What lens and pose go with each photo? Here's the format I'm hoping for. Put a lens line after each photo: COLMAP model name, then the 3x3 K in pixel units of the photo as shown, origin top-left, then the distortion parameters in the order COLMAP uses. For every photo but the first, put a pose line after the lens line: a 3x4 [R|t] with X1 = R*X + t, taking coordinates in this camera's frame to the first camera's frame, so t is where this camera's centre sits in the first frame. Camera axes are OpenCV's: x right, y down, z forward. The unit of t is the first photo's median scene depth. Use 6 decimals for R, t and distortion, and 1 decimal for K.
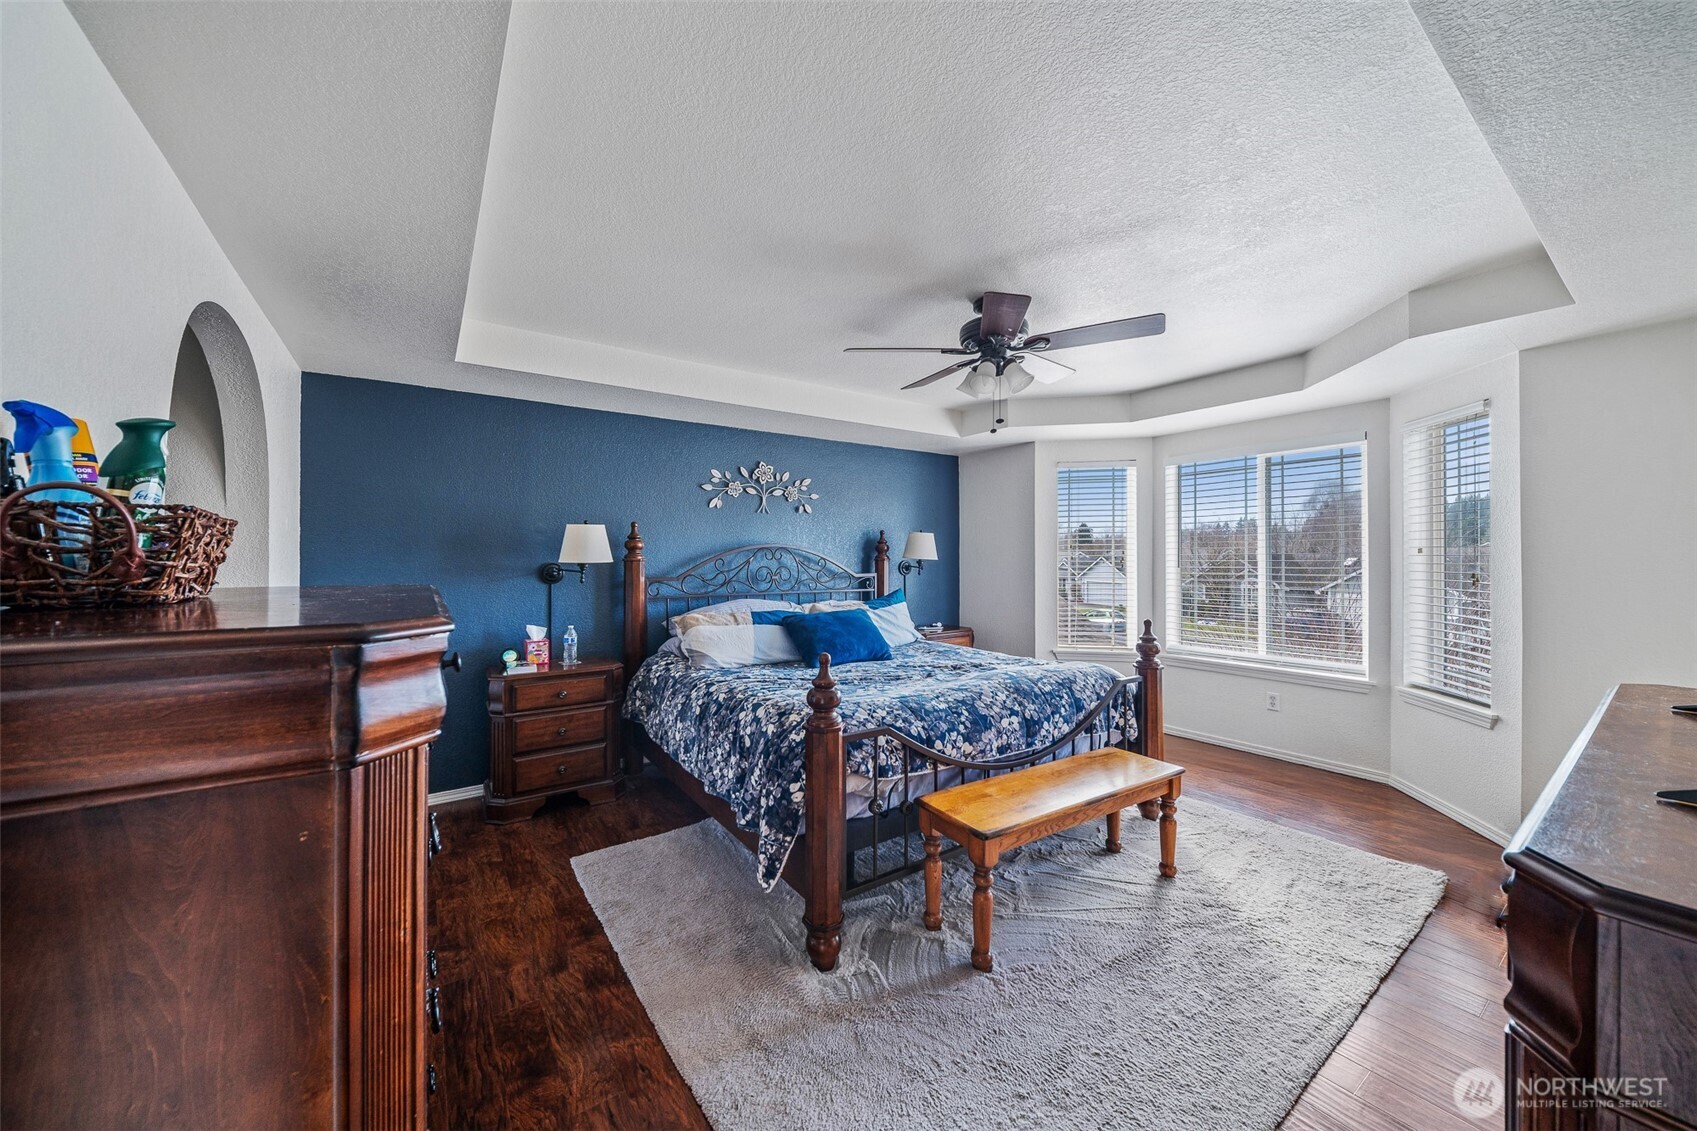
lens RADIAL K [[597.7, 0, 844.8], [0, 597.7, 547.0], [0, 0, 1]] dist [0.004644, -0.005102]
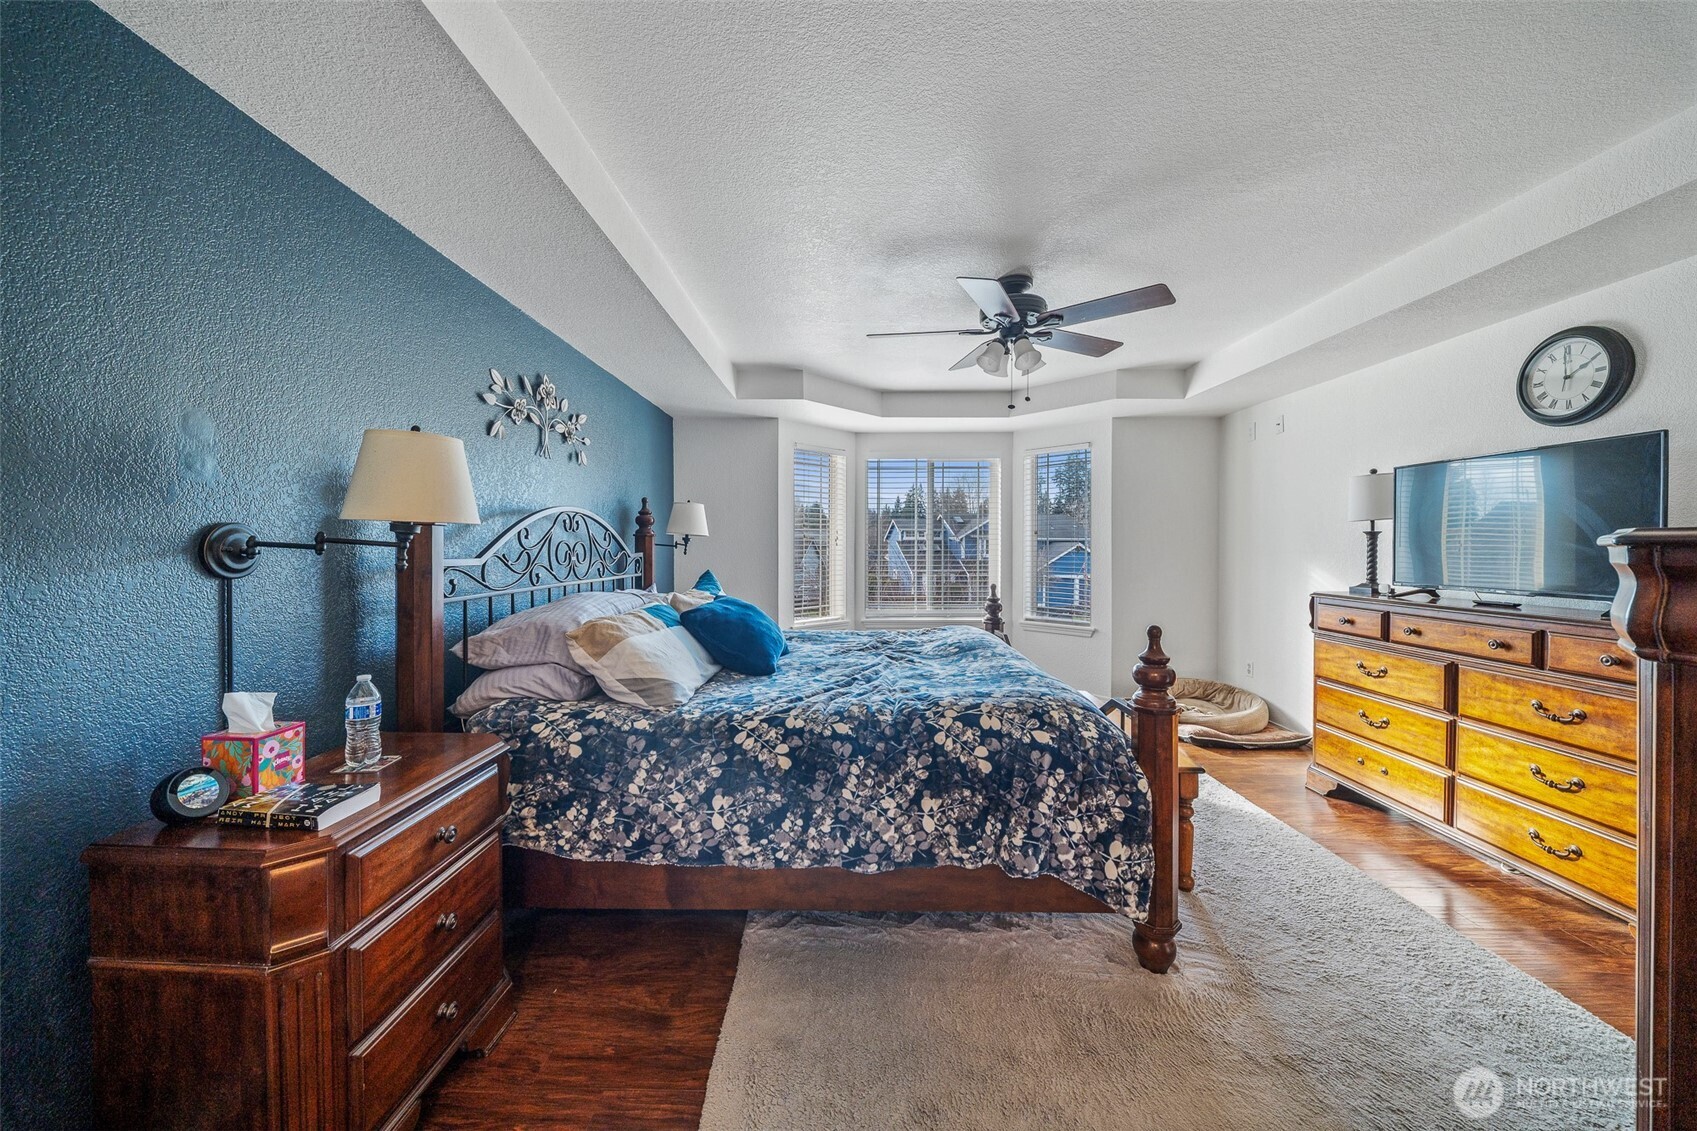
lens RADIAL K [[597.7, 0, 844.8], [0, 597.7, 547.0], [0, 0, 1]] dist [0.004644, -0.005102]
pose [[0.580450, -0.000074, 0.814296, -0.488260], [-0.018416, 0.999743, 0.013218, 0.025017], [-0.814088, -0.022668, 0.580299, 0.397830]]
